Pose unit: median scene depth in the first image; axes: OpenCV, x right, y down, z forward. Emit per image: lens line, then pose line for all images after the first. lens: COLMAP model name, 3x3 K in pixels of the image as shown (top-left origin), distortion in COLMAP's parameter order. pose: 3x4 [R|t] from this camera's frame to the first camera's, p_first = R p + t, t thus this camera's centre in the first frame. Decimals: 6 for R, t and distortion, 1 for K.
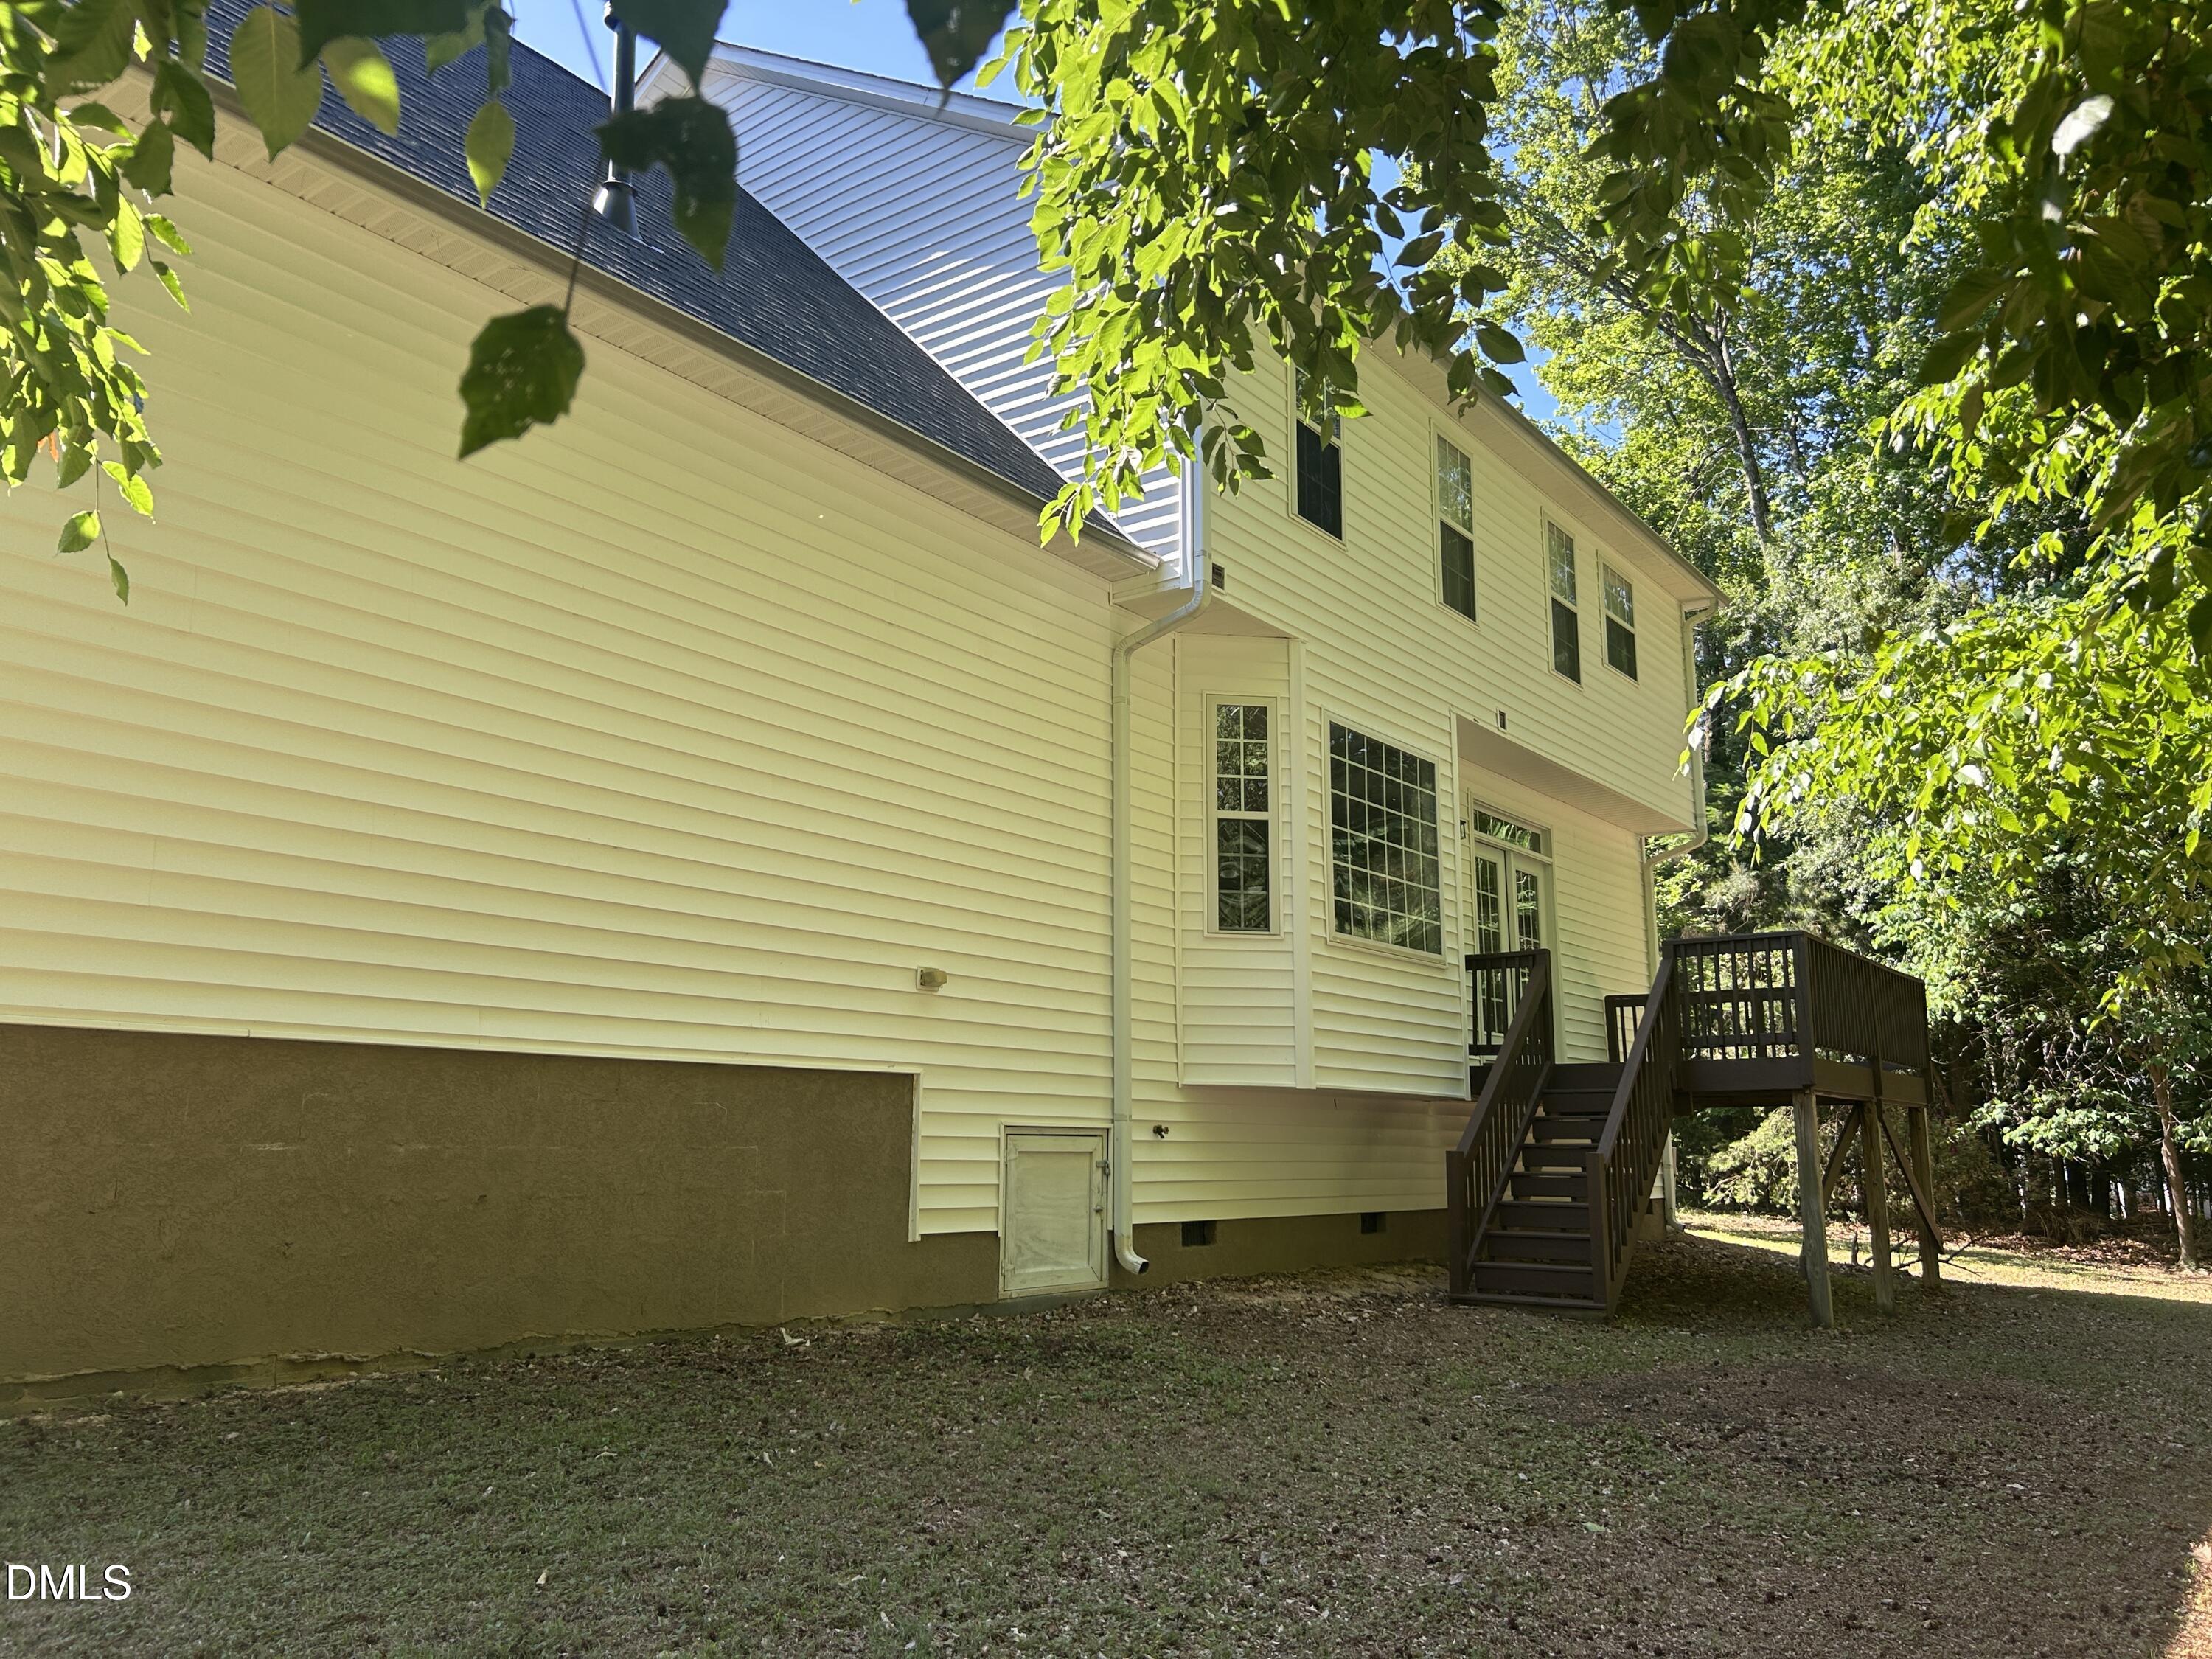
lens RADIAL K [[1681.0, 0, 1093.8], [0, 1681.0, 817.1], [0, 0, 1]] dist [0.186188, -0.545927]
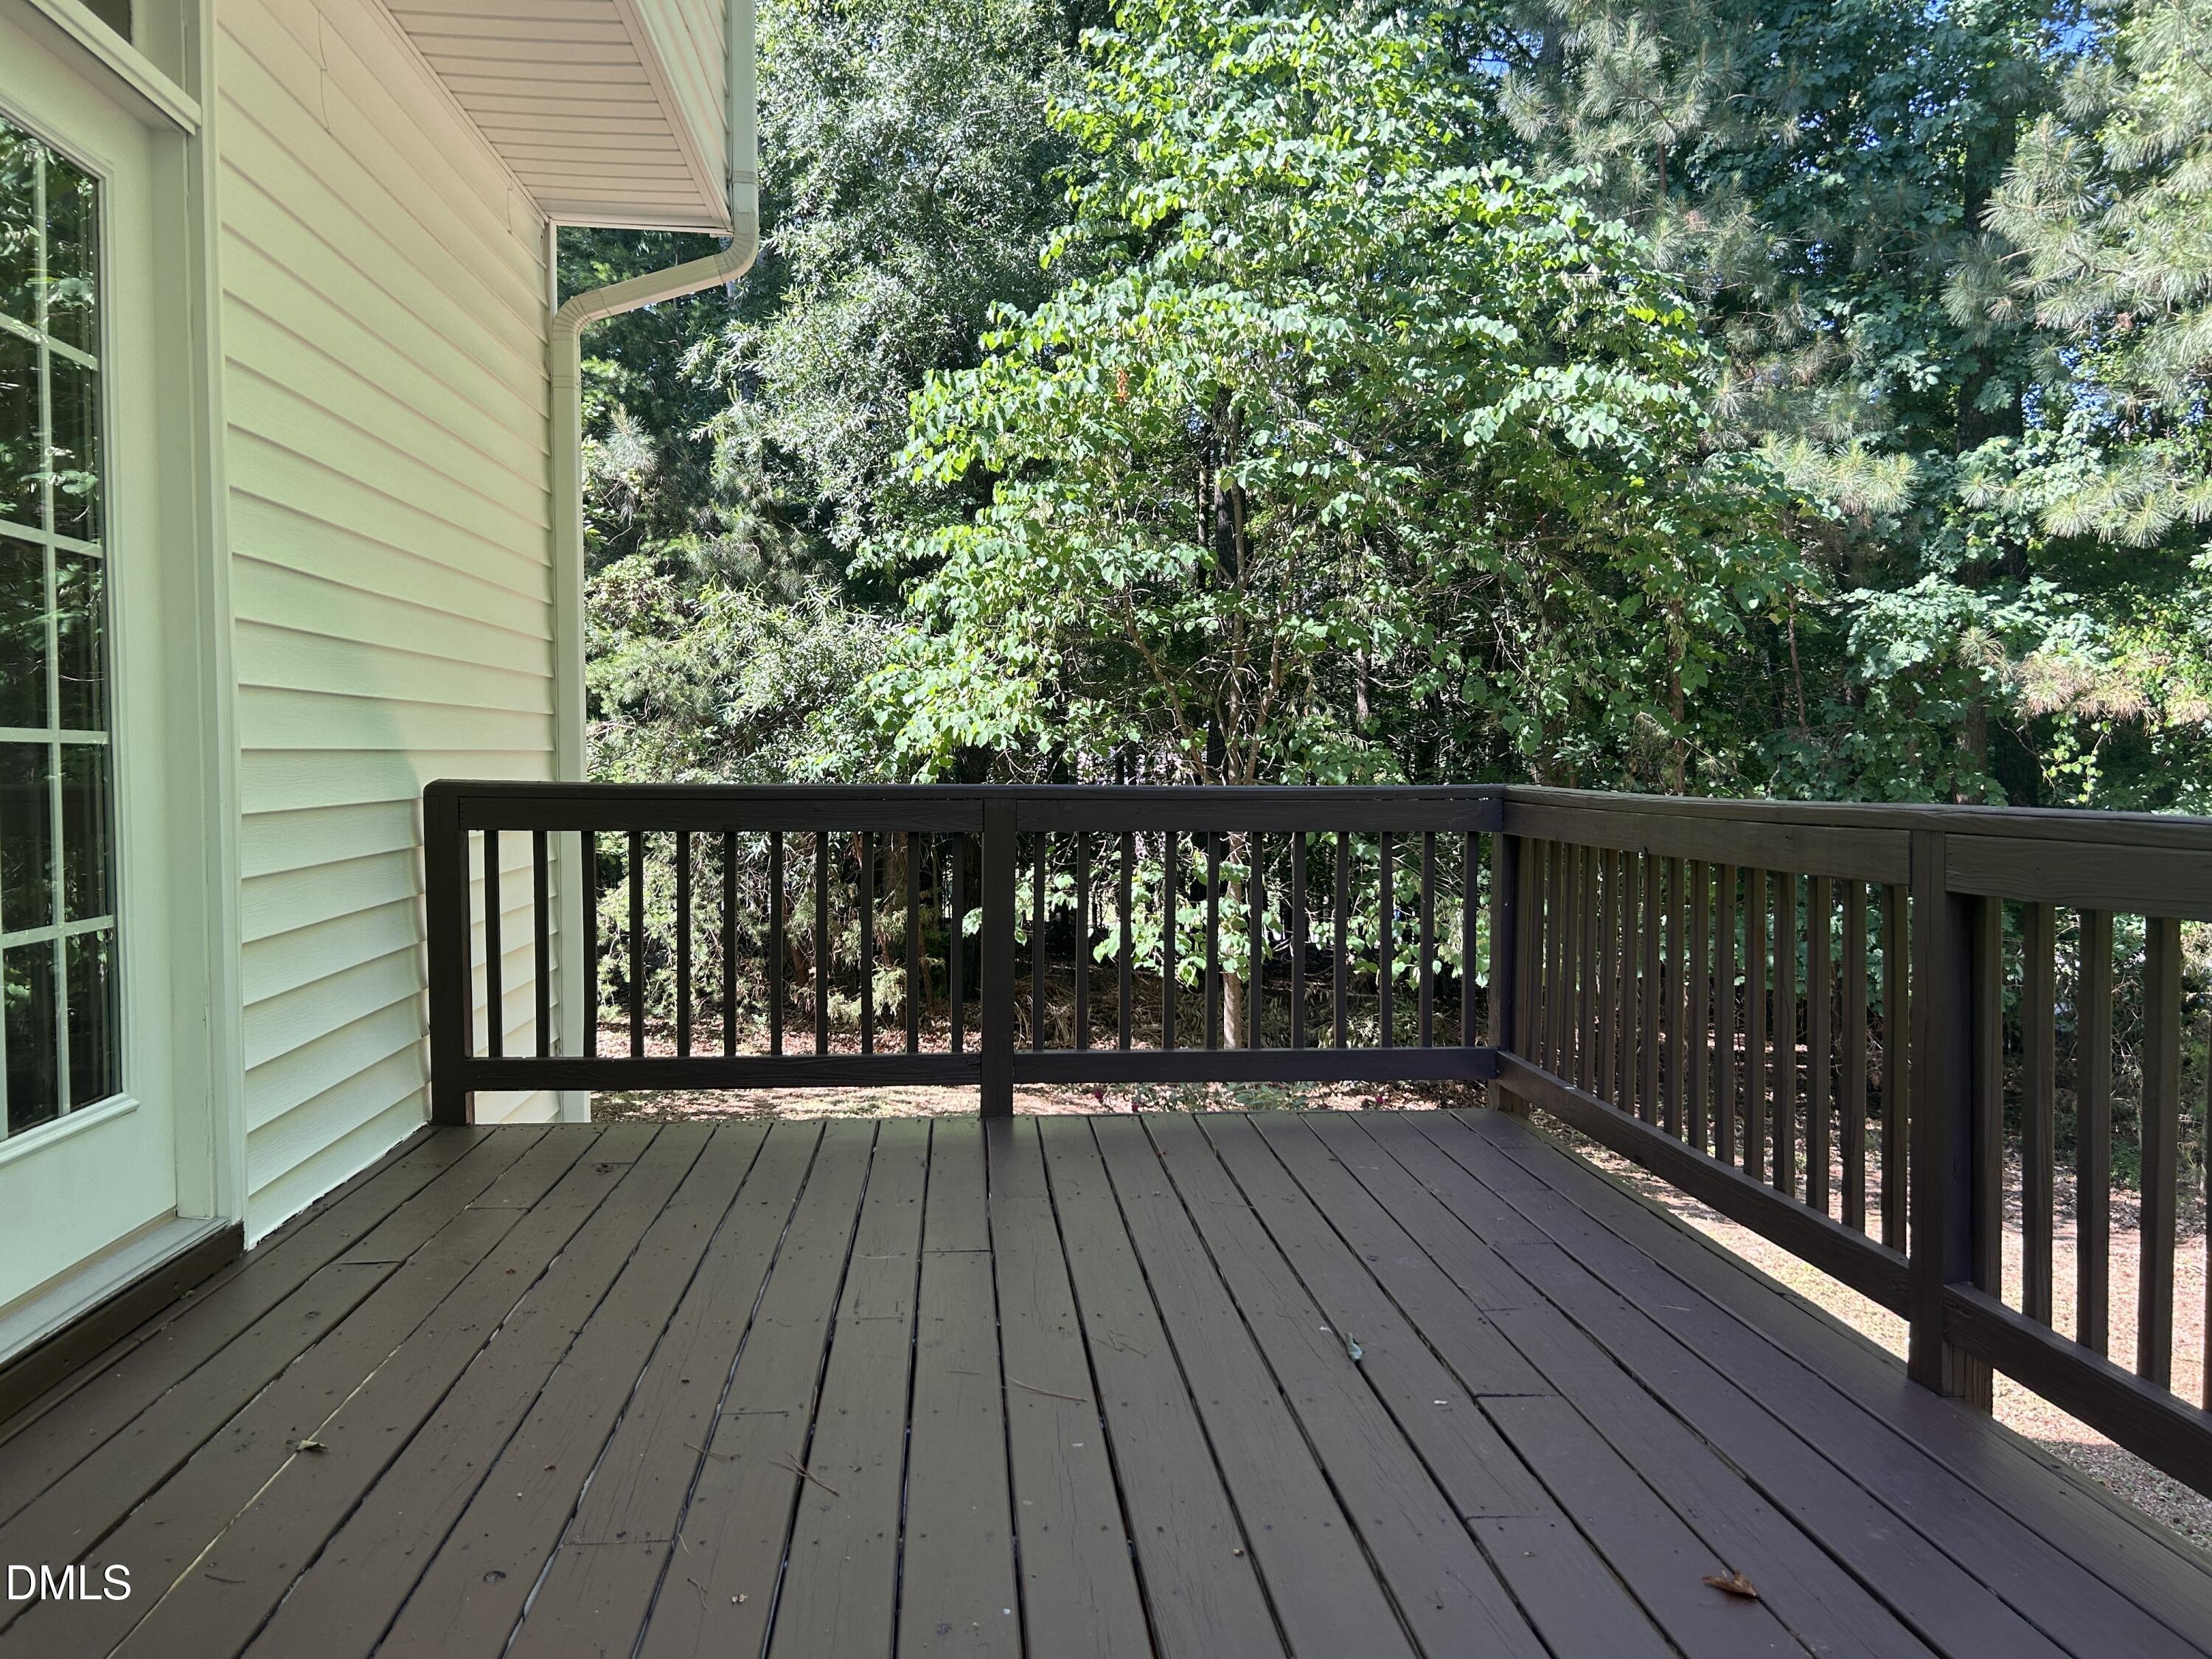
lens RADIAL K [[1681.0, 0, 1093.8], [0, 1681.0, 817.1], [0, 0, 1]] dist [0.186188, -0.545927]
pose [[0.757333, -0.018253, 0.652773, 0.134302], [-0.136389, 0.973143, 0.185446, 0.030812], [-0.638627, -0.229475, 0.734505, 0.482395]]
